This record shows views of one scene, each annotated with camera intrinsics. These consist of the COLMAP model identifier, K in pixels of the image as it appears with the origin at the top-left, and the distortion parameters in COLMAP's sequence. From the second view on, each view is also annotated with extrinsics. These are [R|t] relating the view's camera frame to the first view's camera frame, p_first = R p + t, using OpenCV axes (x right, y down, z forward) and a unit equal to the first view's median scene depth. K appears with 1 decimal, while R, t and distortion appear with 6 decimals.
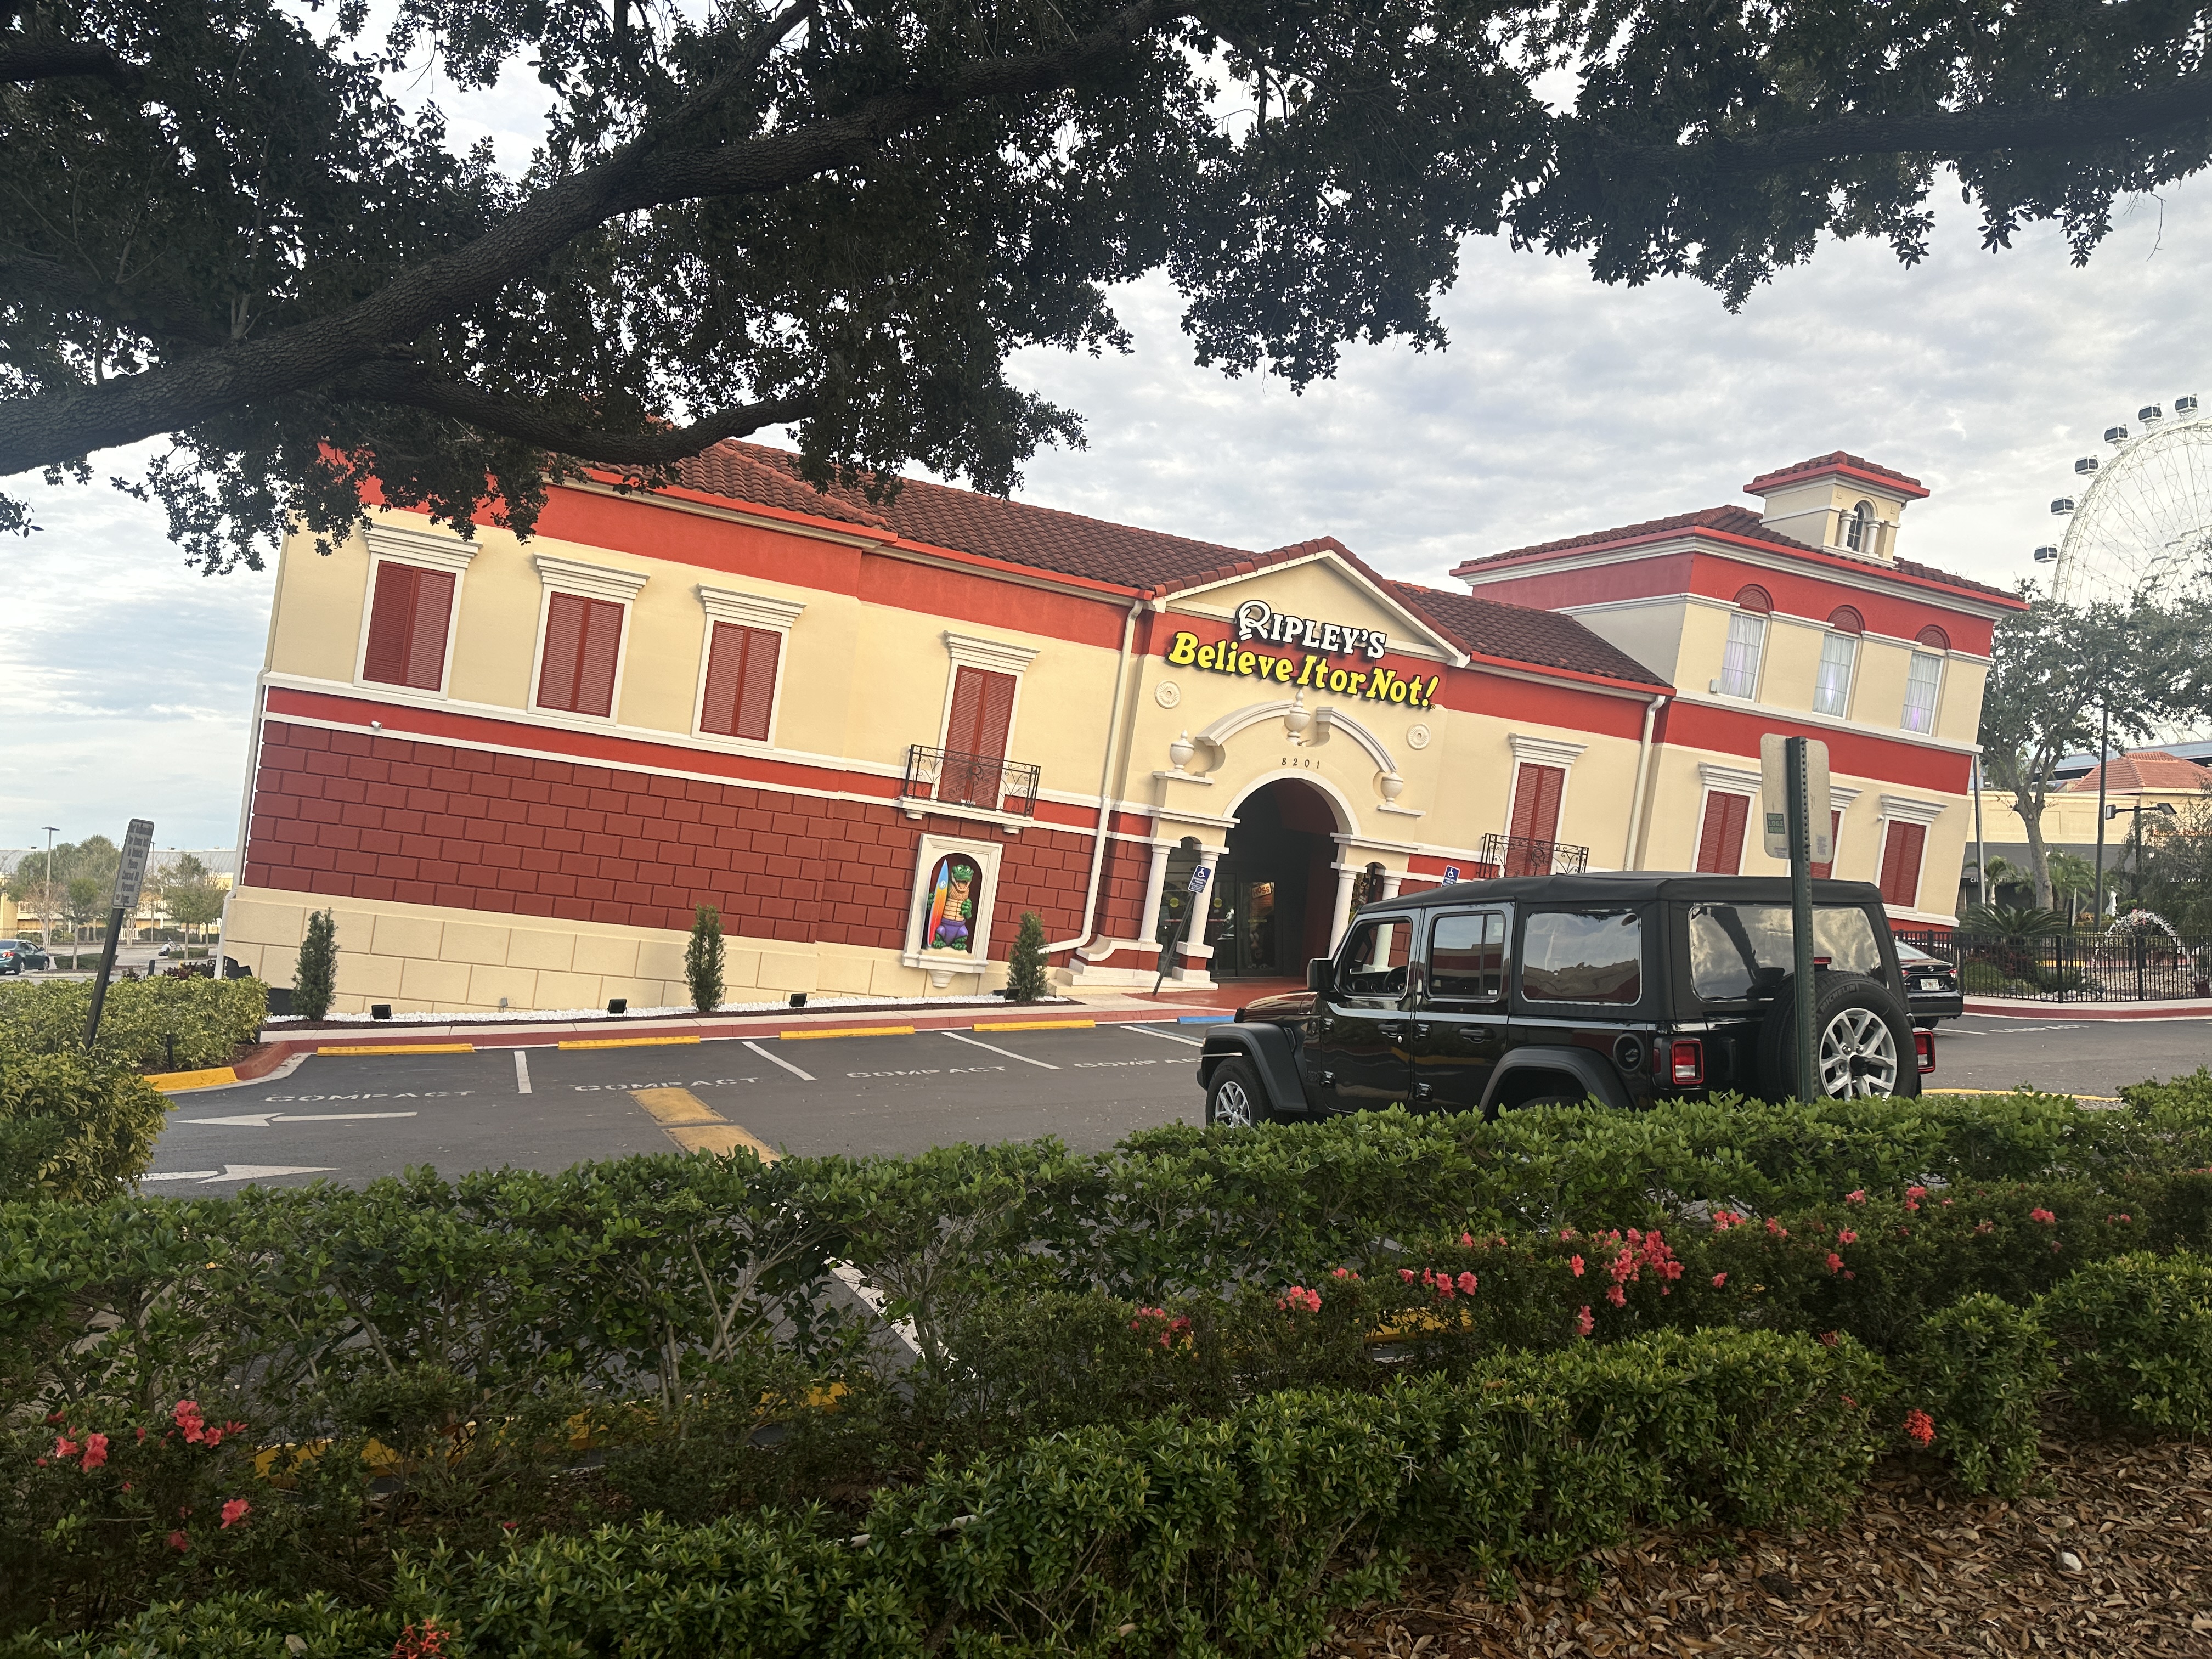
lens RADIAL K [[1521.3, 0, 1116.8], [0, 1521.3, 828.6], [0, 0, 1]] dist [0.103853, -0.002801]
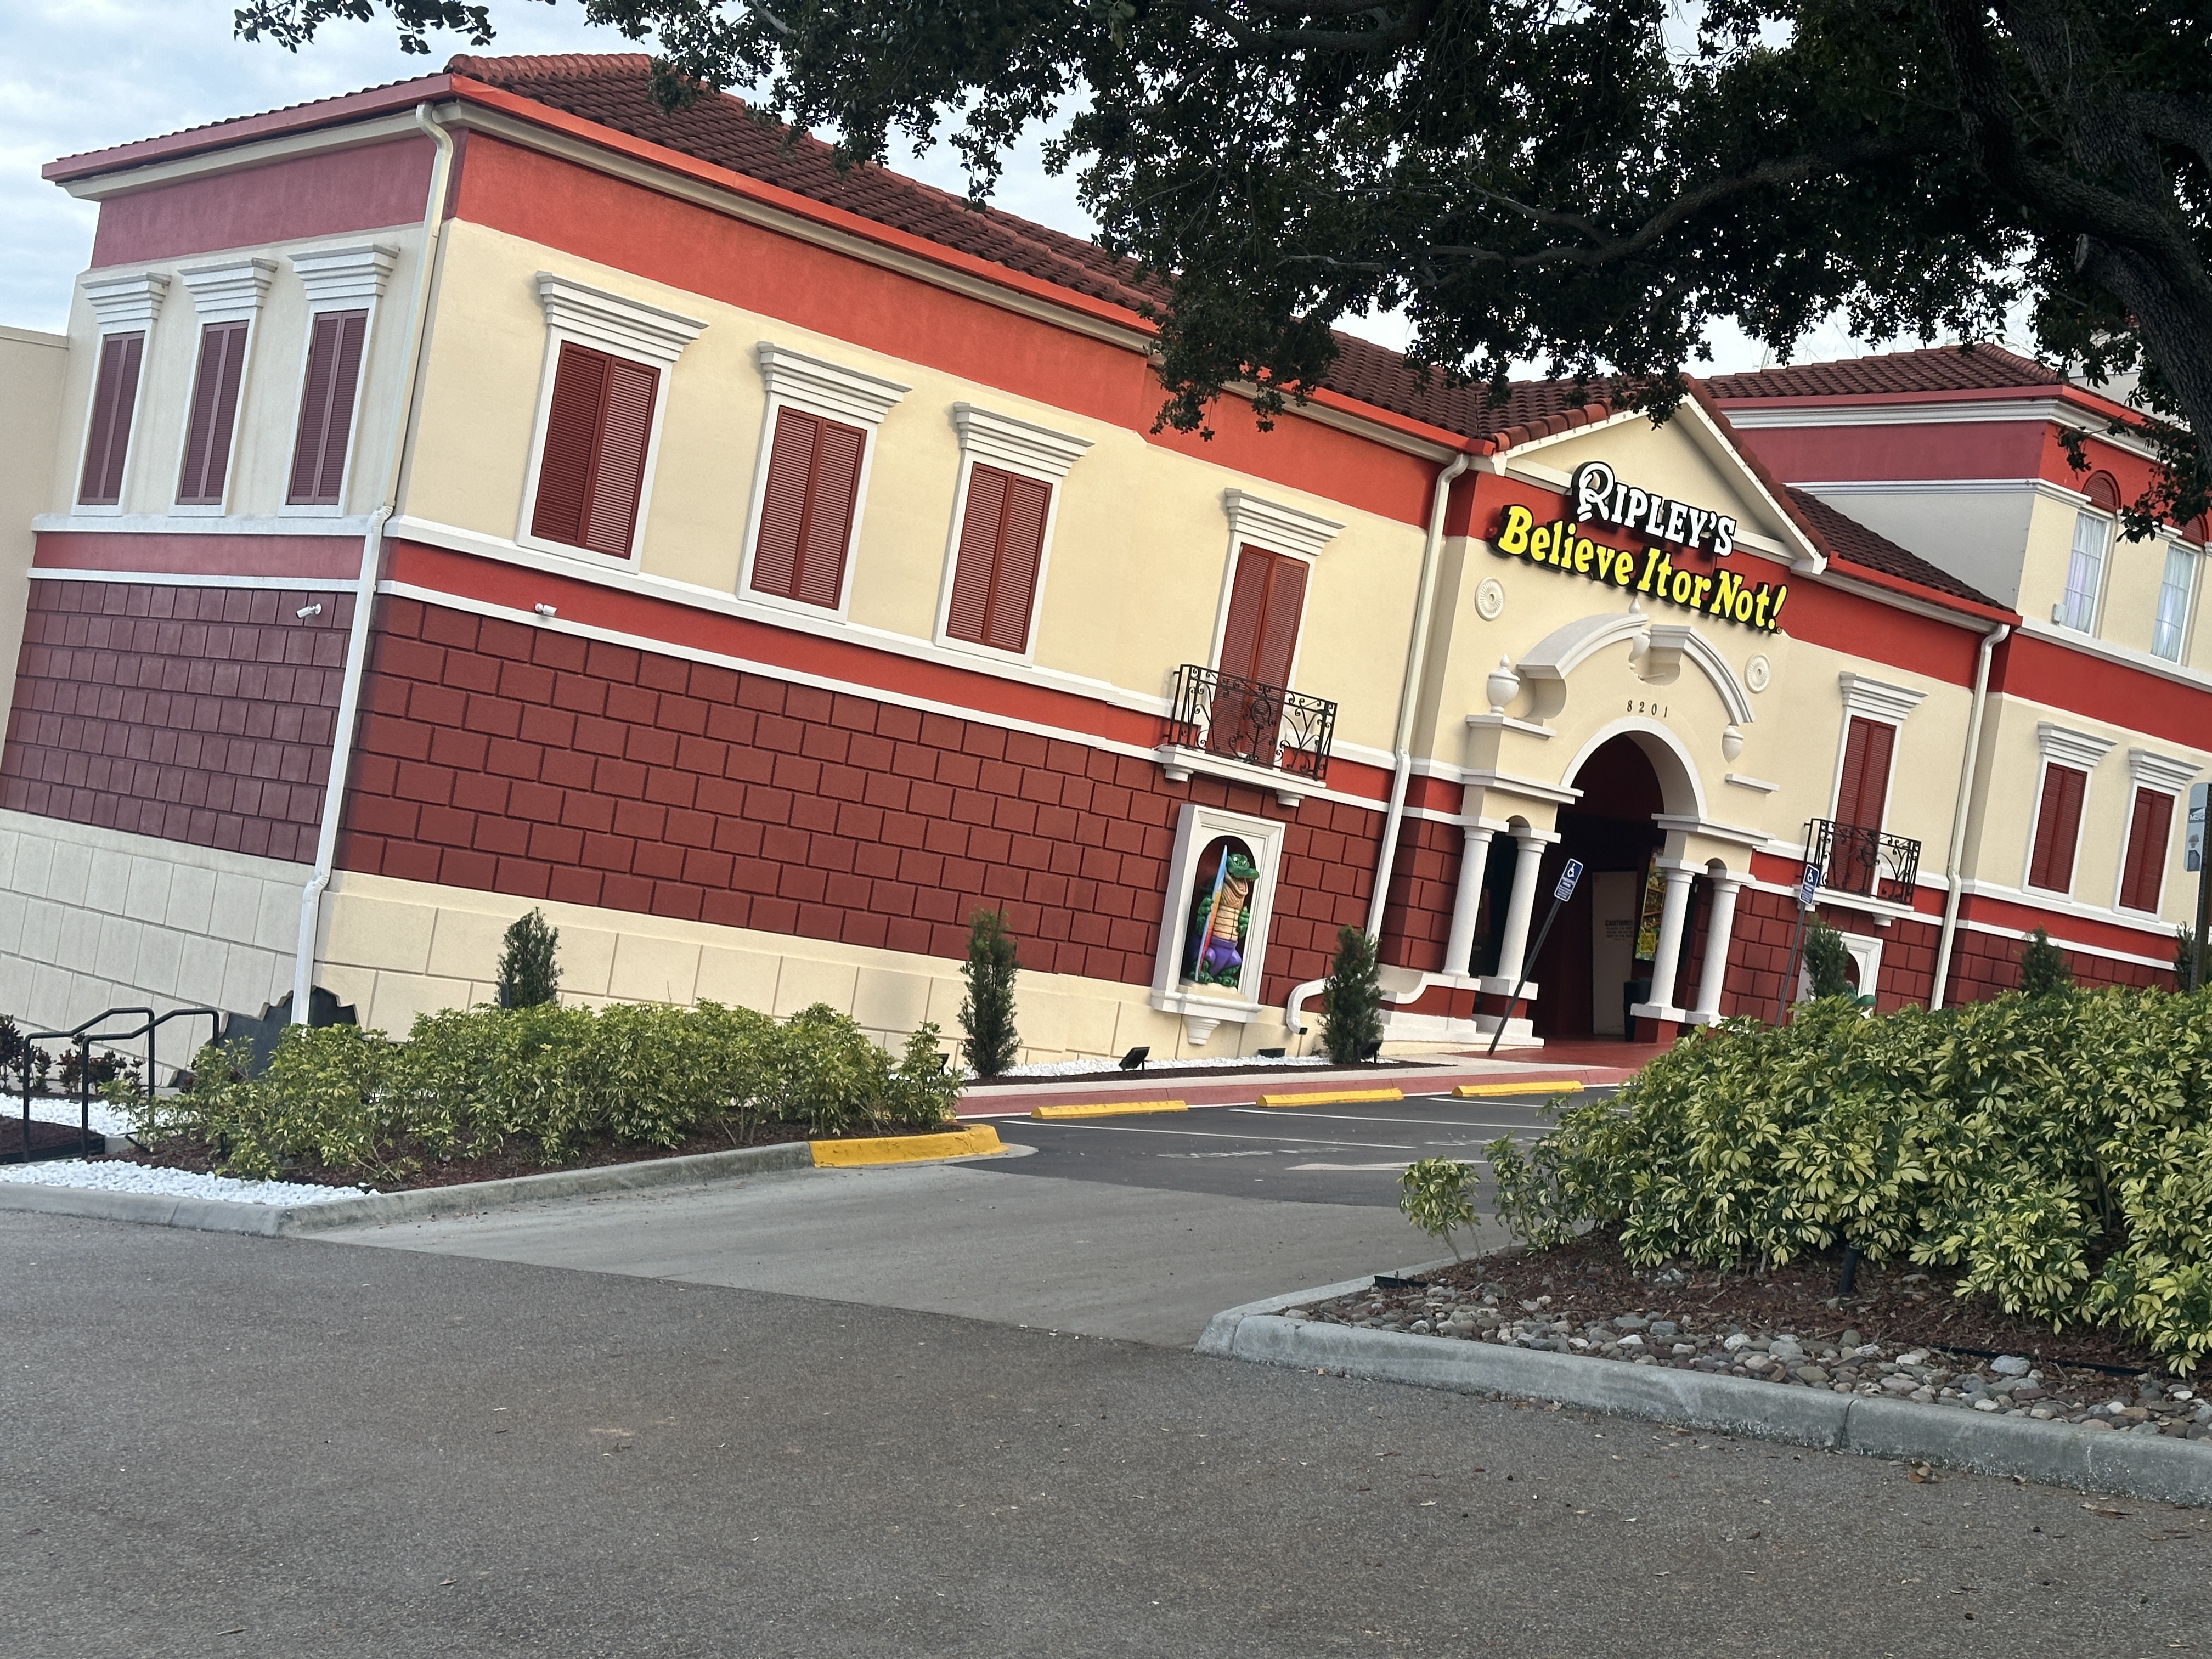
lens RADIAL K [[3040.9, 0, 1099.4], [0, 3040.9, 838.2], [0, 0, 1]] dist [0.106267, 0.000000]
pose [[0.932586, 0.017944, 0.360503, -0.598093], [-0.024989, 0.999577, 0.014891, -0.000376], [-0.360083, -0.022896, 0.932639, -0.168951]]
